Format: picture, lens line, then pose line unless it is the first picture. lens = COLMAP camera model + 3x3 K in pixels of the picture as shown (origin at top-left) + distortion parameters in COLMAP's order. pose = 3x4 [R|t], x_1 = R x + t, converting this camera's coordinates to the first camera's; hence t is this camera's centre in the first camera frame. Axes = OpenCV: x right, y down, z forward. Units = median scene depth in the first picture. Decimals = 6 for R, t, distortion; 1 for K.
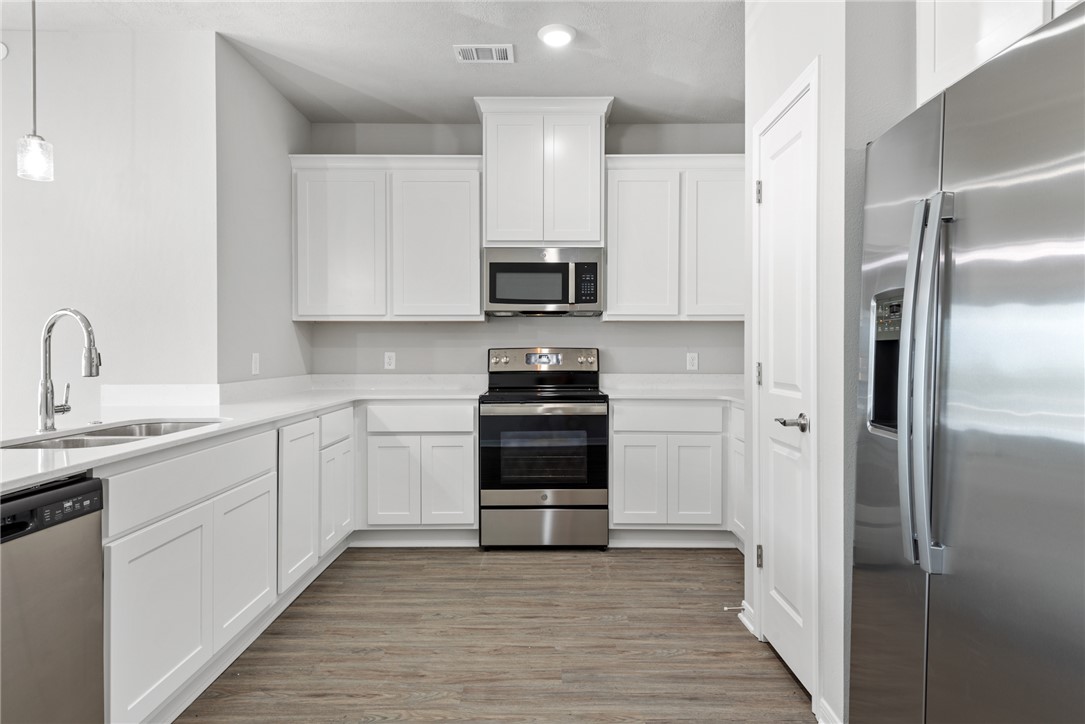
lens RADIAL K [[605.2, 0, 541.3], [0, 605.2, 354.8], [0, 0, 1]] dist [0.012700, -0.001610]
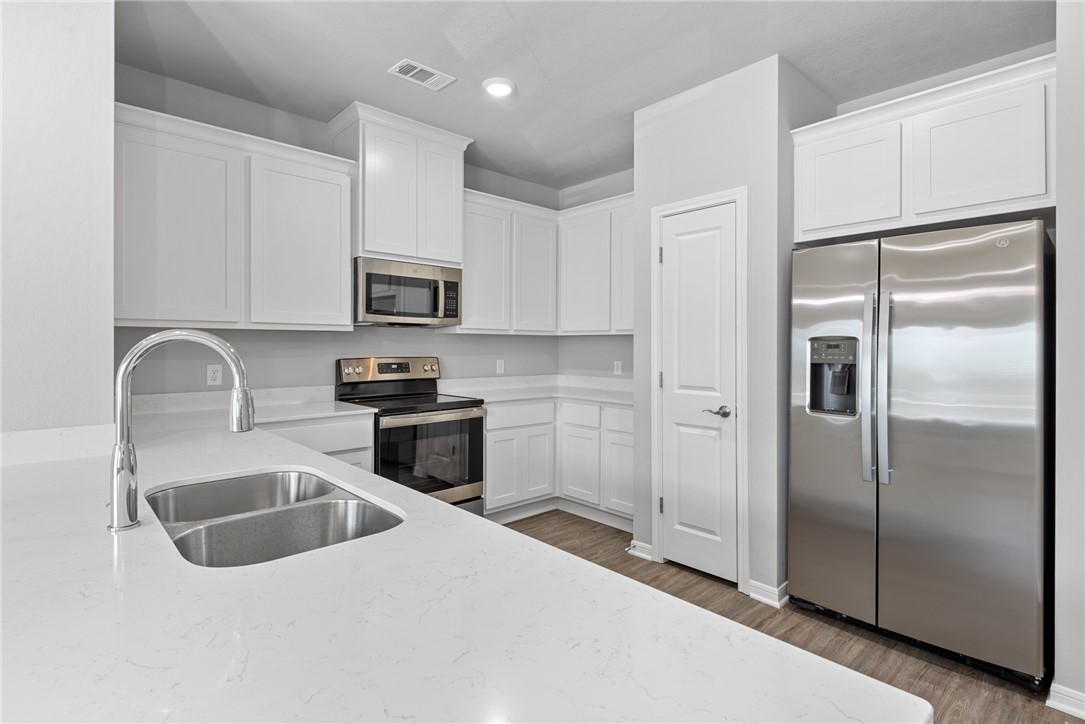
lens RADIAL K [[524.4, 0, 543.8], [0, 524.4, 346.3], [0, 0, 1]] dist [0.000076, -0.000061]
pose [[0.725729, 0.001151, 0.687980, -0.557037], [0.001366, 0.999994, -0.003113, -0.035446], [-0.687980, 0.003199, 0.725723, 0.220073]]
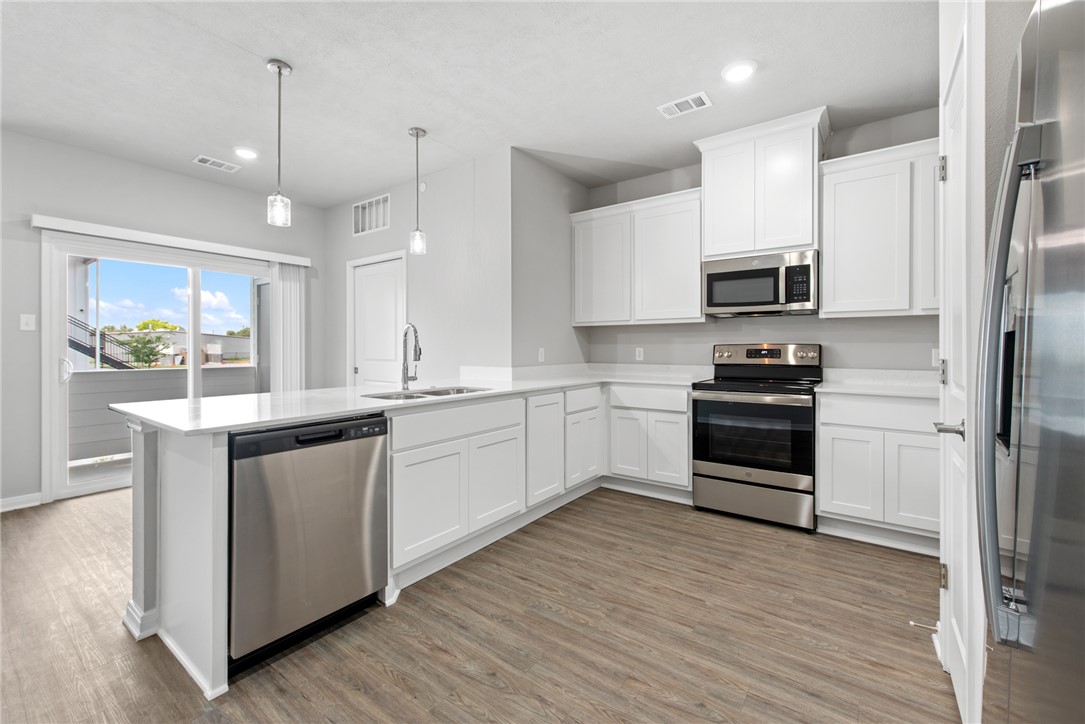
lens RADIAL K [[449.3, 0, 542.9], [0, 449.3, 348.6], [0, 0, 1]] dist [0.011766, -0.005866]
pose [[0.811201, 0.001639, -0.584766, 0.211465], [-0.003241, 0.999993, -0.001693, 0.000328], [0.584759, 0.003269, 0.811200, 0.090040]]
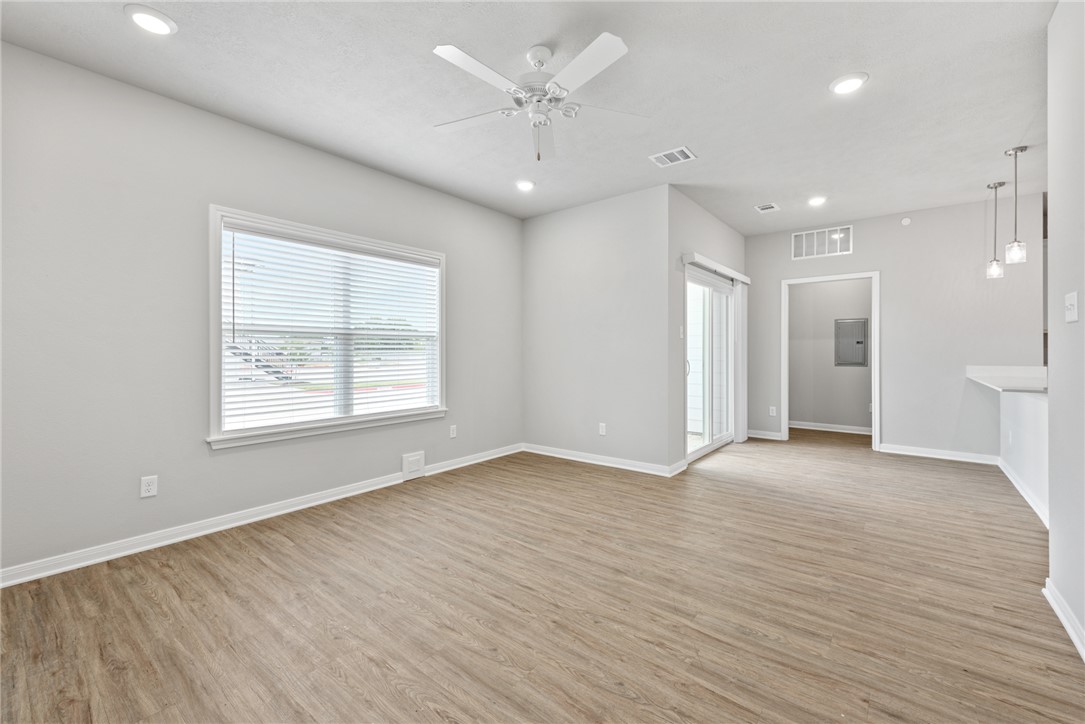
lens RADIAL K [[449.3, 0, 542.9], [0, 449.3, 348.6], [0, 0, 1]] dist [0.011766, -0.005866]
pose [[0.787936, -0.002943, -0.615750, -0.868604], [-0.003630, 0.999949, -0.009424, 0.006474], [0.615746, 0.009661, 0.787885, -1.106373]]
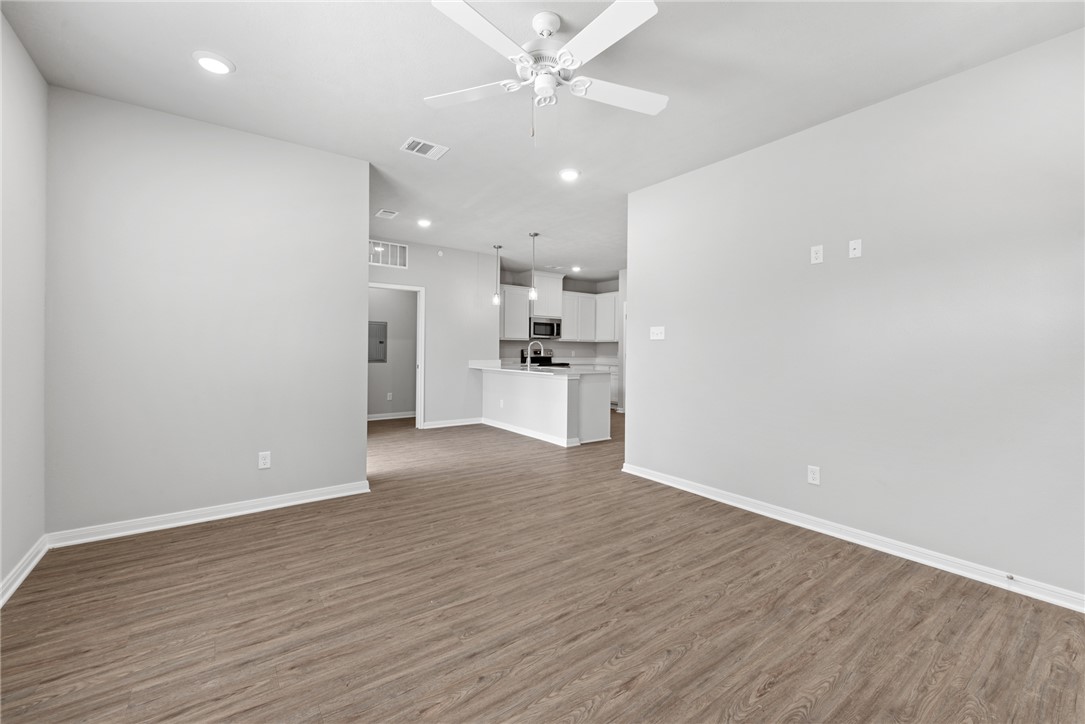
lens RADIAL K [[449.3, 0, 542.9], [0, 449.3, 348.6], [0, 0, 1]] dist [0.011766, -0.005866]
pose [[0.798320, 0.007168, 0.602191, -1.735454], [-0.004999, 0.999974, -0.005275, -0.003082], [-0.602213, 0.001201, 0.798334, -1.057874]]
